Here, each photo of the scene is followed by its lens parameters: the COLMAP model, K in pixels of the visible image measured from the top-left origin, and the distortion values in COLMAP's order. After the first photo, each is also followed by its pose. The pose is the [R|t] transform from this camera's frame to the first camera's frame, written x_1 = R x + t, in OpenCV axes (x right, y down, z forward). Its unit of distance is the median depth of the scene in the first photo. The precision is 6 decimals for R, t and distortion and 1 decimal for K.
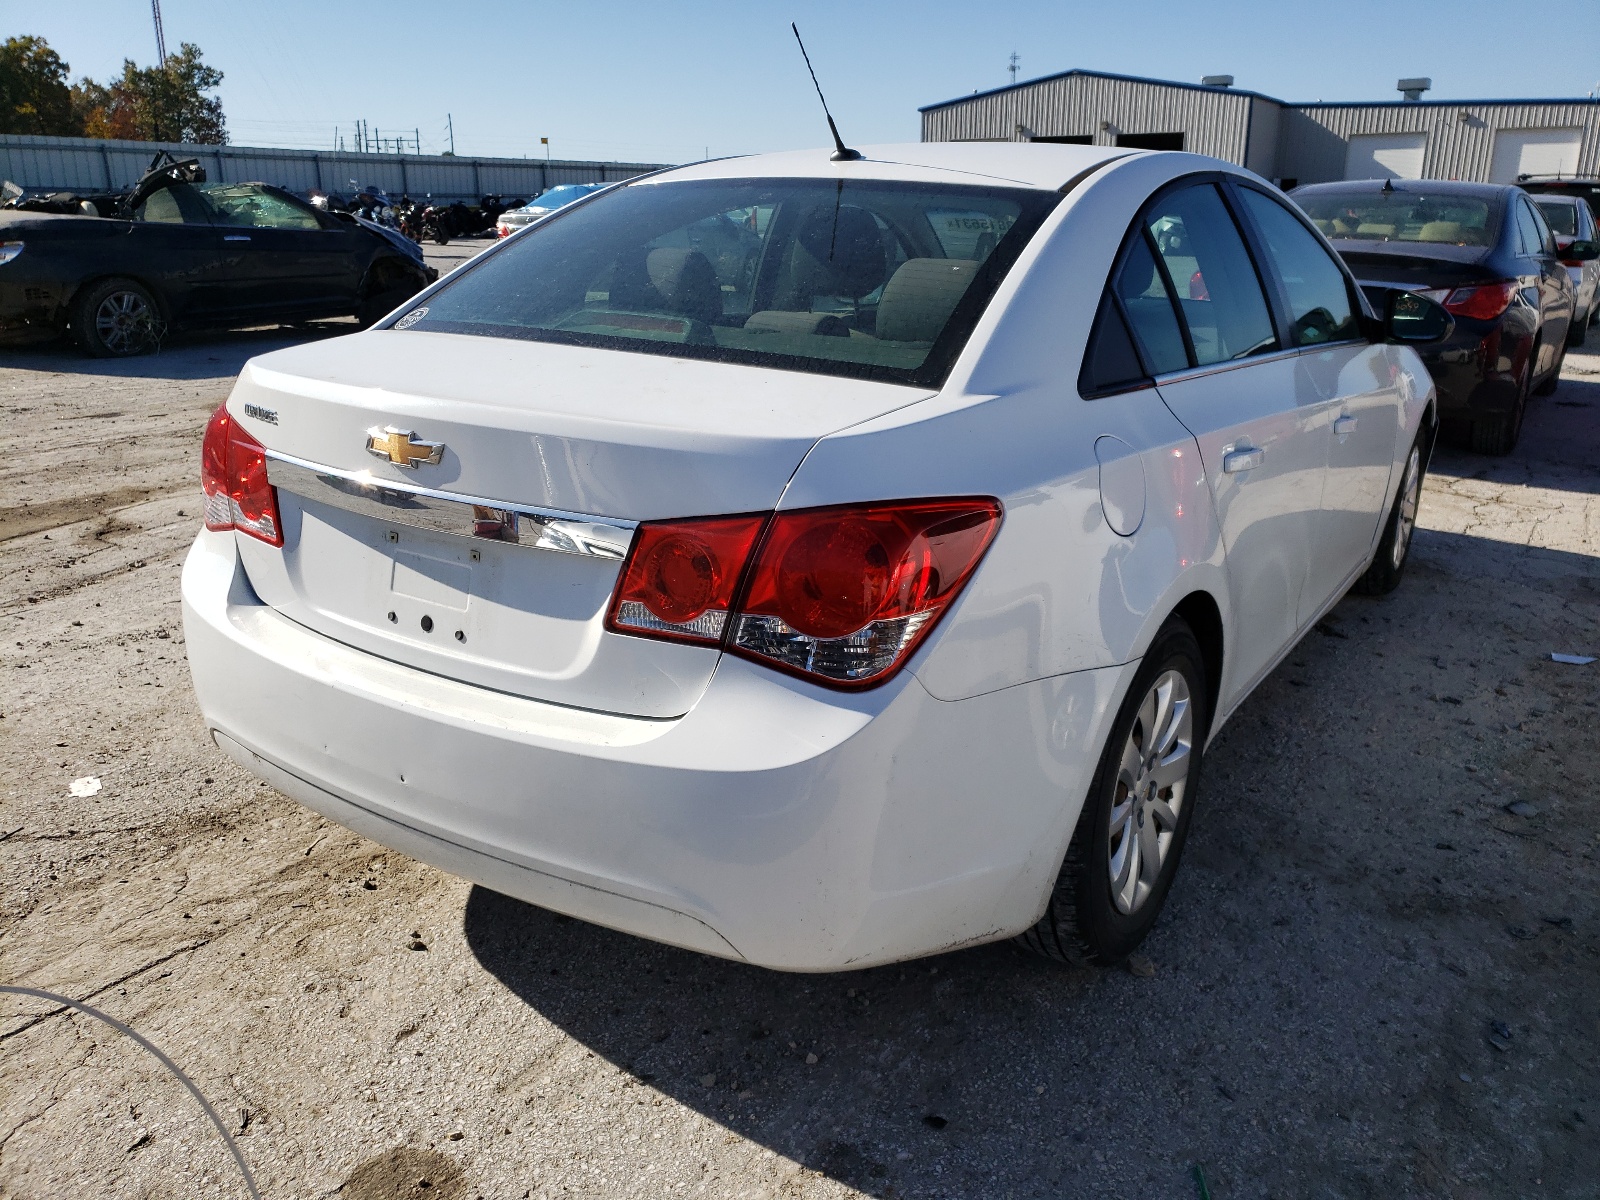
lens RADIAL K [[1206.5, 0, 821.6], [0, 1206.5, 602.7], [0, 0, 1]] dist [0.057523, -0.034957]
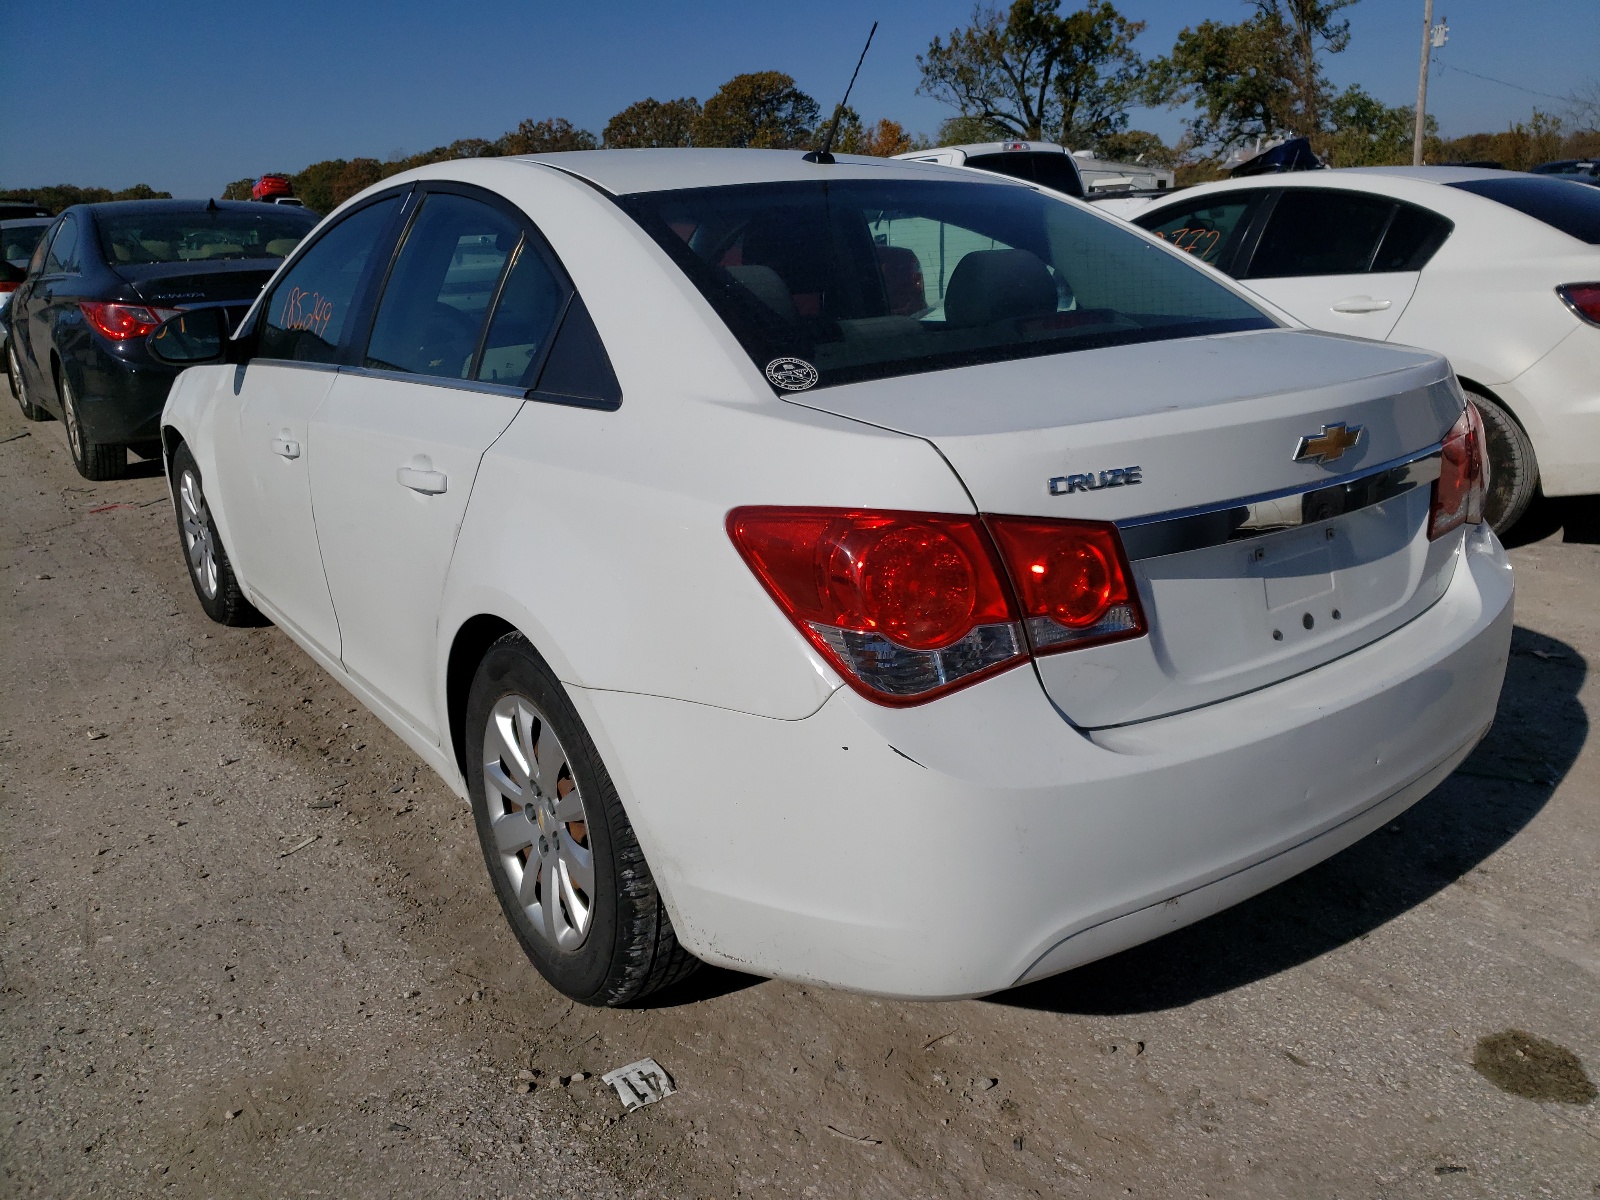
lens RADIAL K [[1206.5, 0, 821.6], [0, 1206.5, 602.7], [0, 0, 1]] dist [0.057523, -0.034957]
pose [[0.366547, -0.319261, 0.873908, -1.132279], [0.336111, 0.921288, 0.195594, -0.274401], [-0.867567, 0.222036, 0.445003, 0.769962]]
